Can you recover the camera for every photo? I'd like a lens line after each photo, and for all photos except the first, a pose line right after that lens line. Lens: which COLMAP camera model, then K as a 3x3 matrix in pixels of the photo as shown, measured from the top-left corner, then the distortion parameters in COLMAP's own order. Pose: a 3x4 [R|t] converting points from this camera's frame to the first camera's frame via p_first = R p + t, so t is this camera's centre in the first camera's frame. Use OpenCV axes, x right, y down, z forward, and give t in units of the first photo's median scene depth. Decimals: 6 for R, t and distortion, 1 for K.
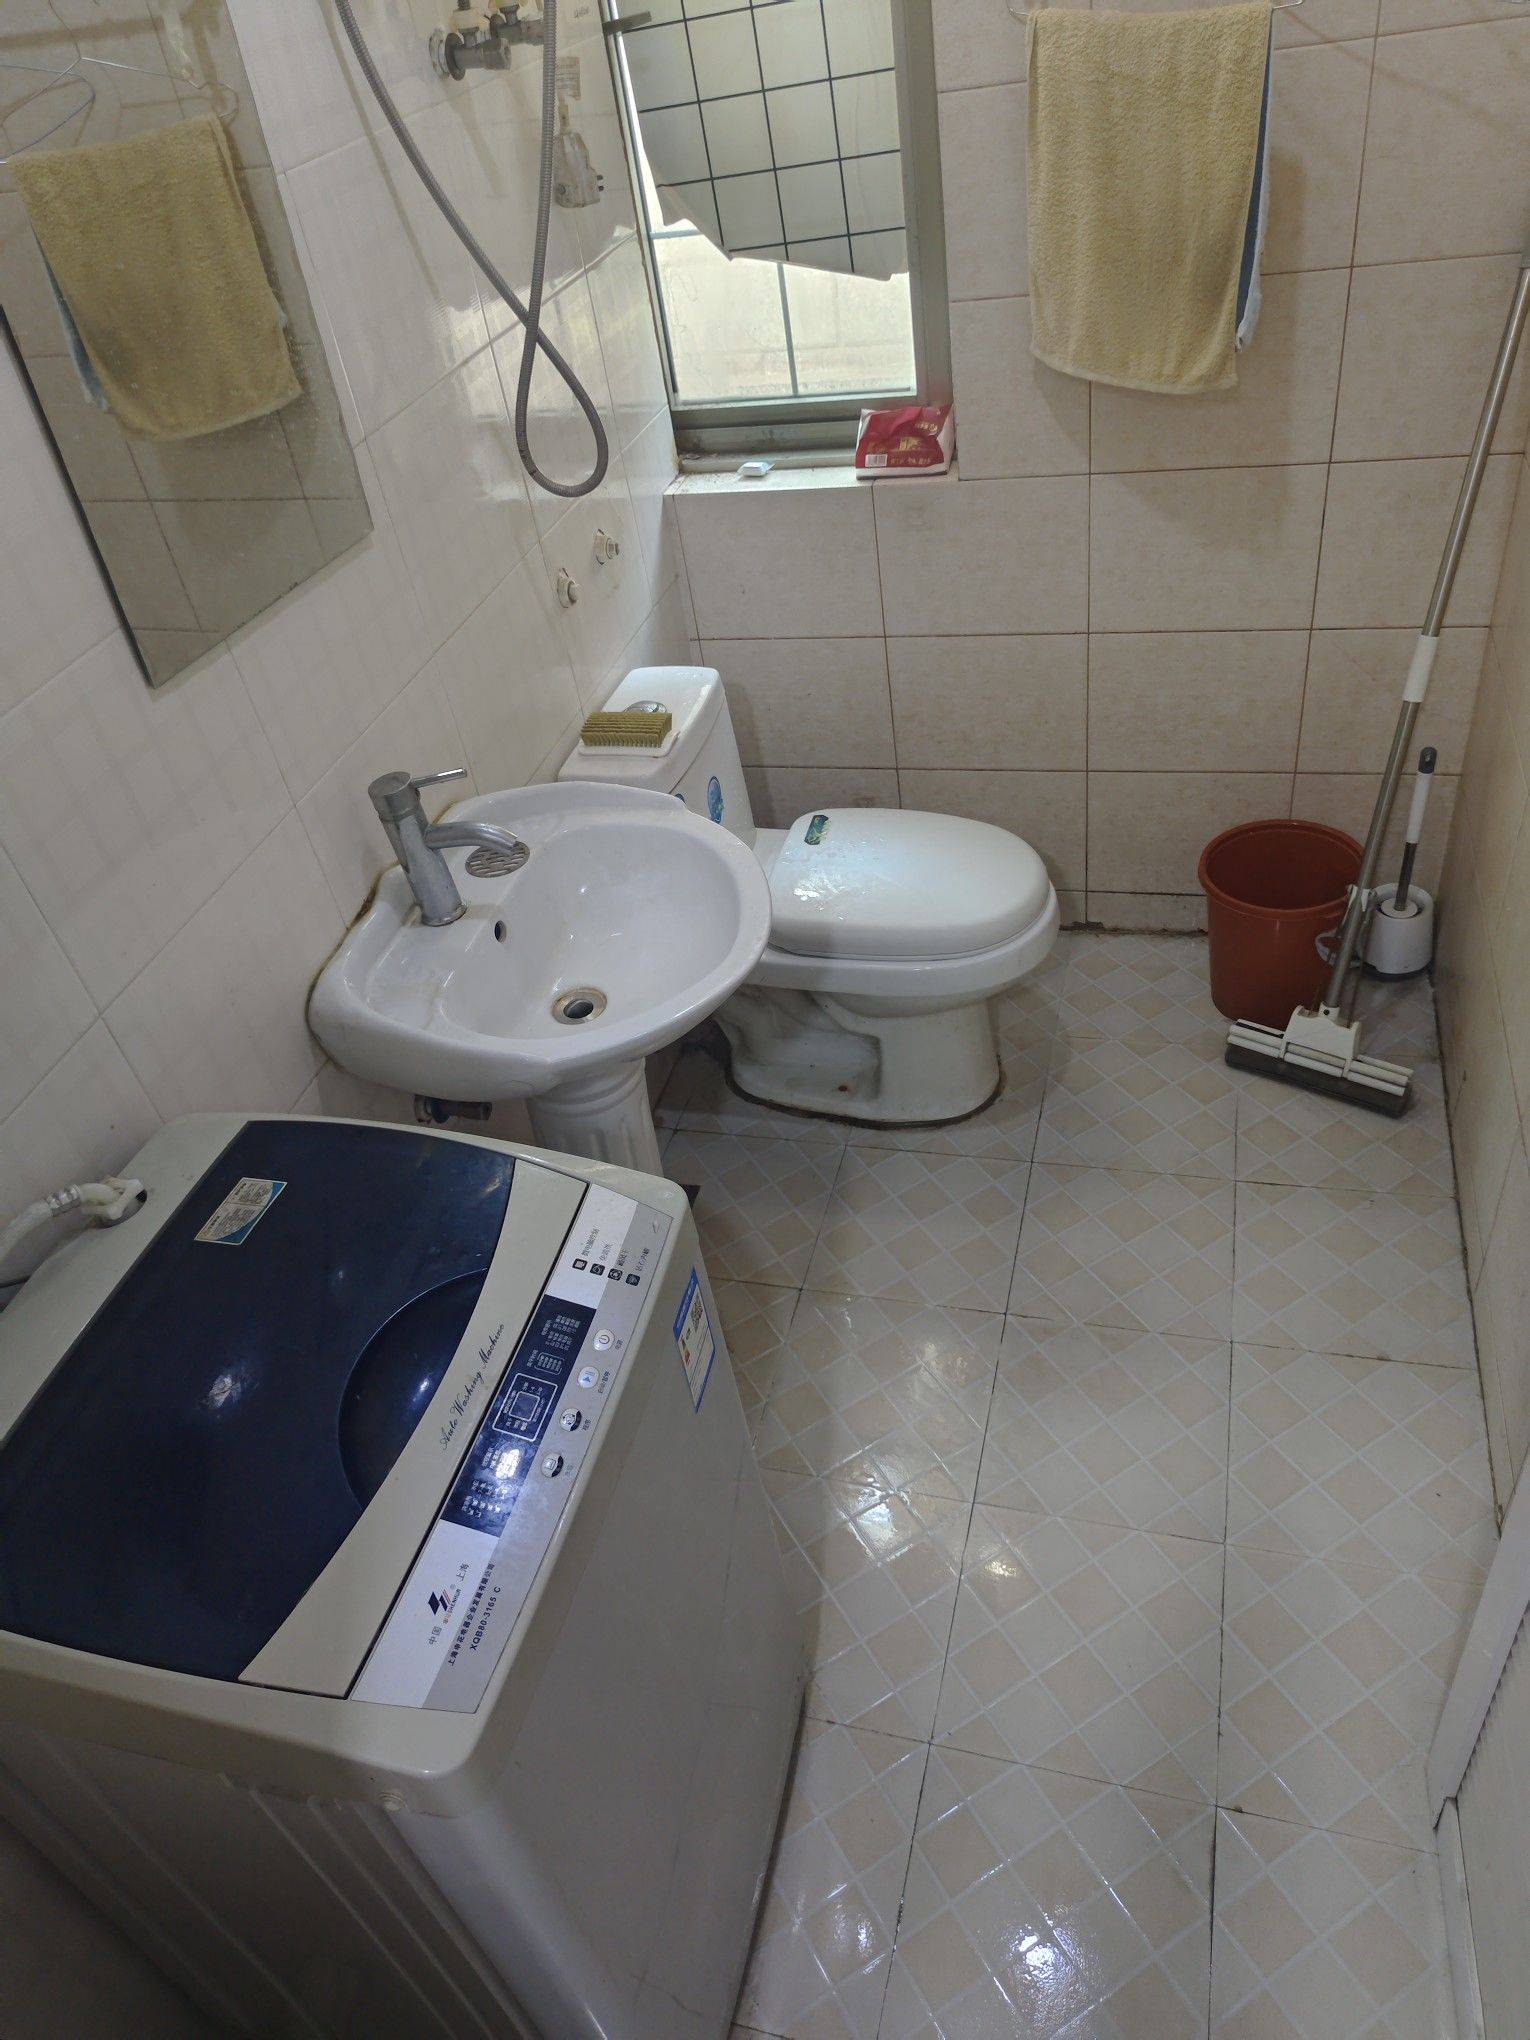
lens RADIAL K [[1408.5, 0, 760.4], [0, 1408.5, 1018.7], [0, 0, 1]] dist [0.027795, -0.031420]
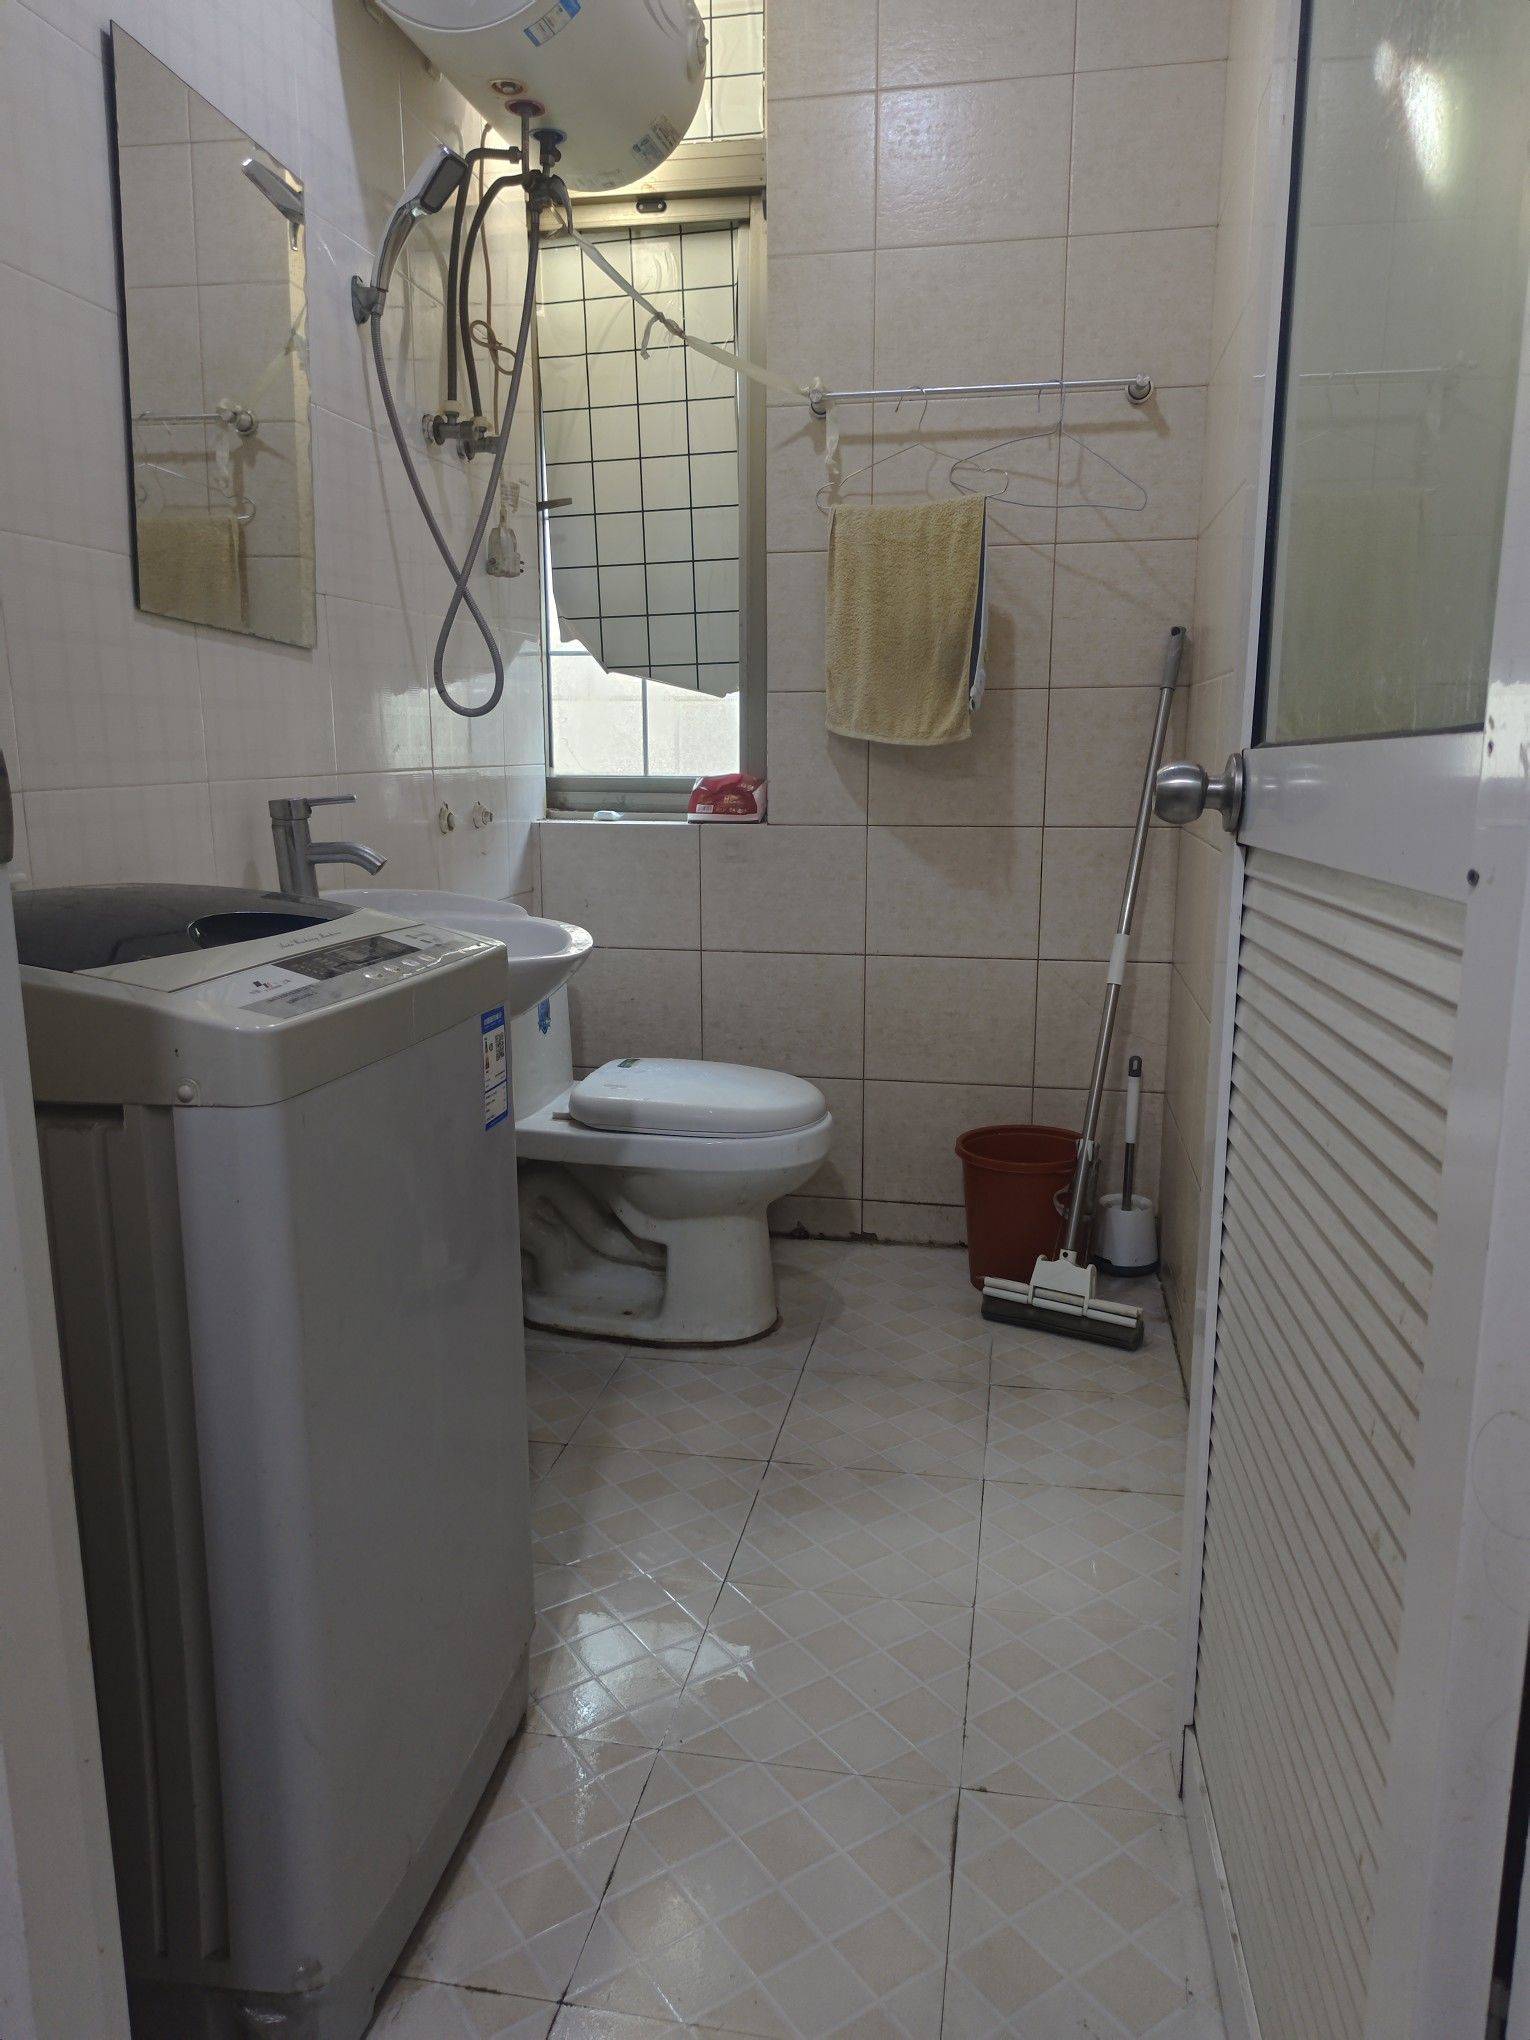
lens RADIAL K [[1414.8, 0, 769.4], [0, 1414.8, 1062.5], [0, 0, 1]] dist [0.075676, -0.142708]
pose [[0.986259, 0.121510, 0.111933, 0.024709], [-0.053650, 0.876373, -0.478636, 0.424850], [-0.156254, 0.466054, 0.870849, -0.016134]]
